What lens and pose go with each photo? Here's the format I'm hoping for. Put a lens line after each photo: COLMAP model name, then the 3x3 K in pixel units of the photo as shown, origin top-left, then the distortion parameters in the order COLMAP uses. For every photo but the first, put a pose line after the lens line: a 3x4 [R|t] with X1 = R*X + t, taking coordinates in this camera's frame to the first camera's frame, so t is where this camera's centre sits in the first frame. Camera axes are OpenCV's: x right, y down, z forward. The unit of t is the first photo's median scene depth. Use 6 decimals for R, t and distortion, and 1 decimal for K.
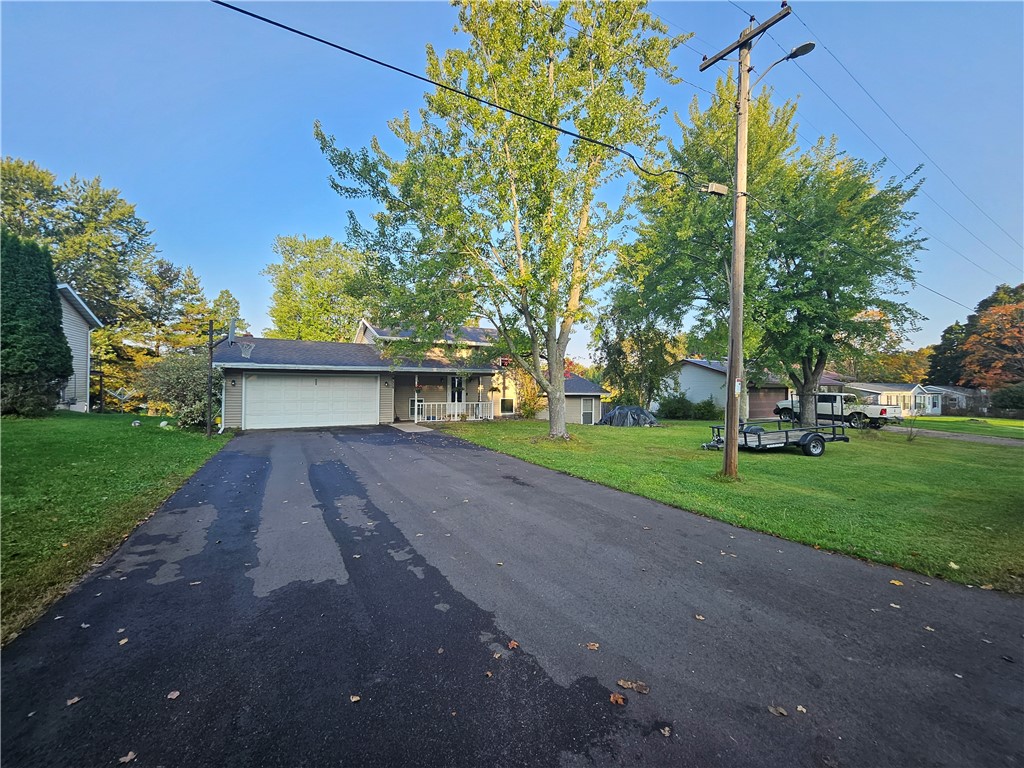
lens RADIAL K [[411.2, 0, 499.2], [0, 411.2, 380.8], [0, 0, 1]] dist [-0.000292, -0.000109]
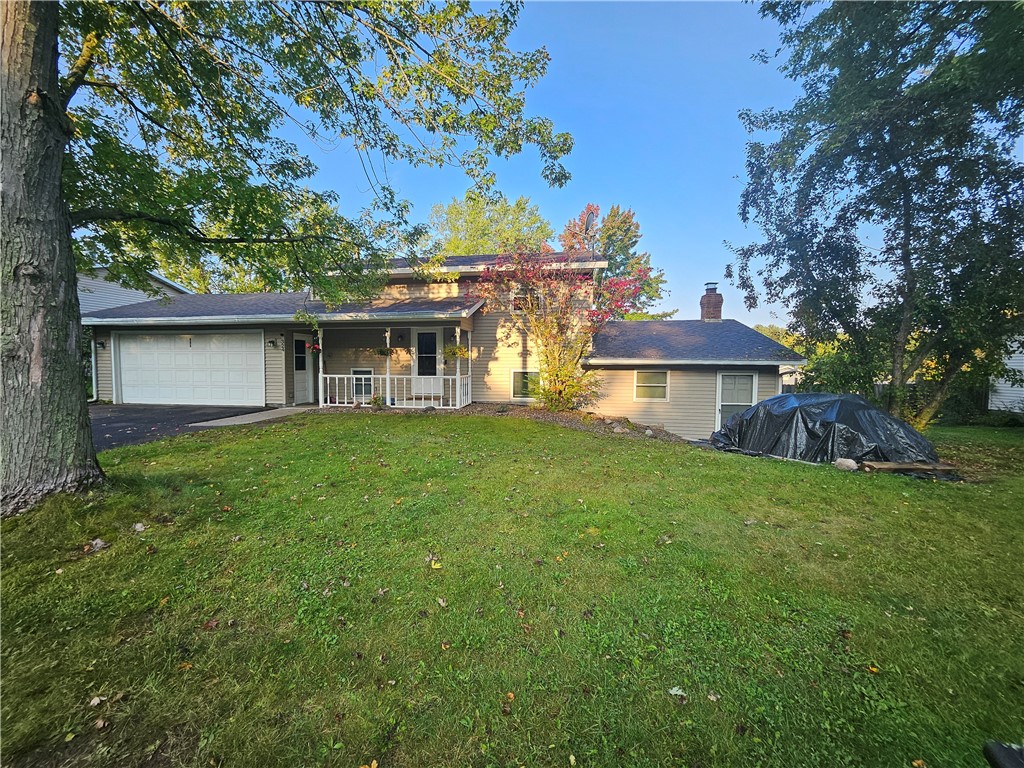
lens RADIAL K [[406.5, 0, 495.1], [0, 406.5, 382.4], [0, 0, 1]] dist [0.000172, -0.000392]
pose [[0.797467, 0.023976, -0.602885, 0.317976], [0.010800, 0.998483, 0.053994, 0.030991], [0.603265, -0.049569, 0.795999, 0.588549]]
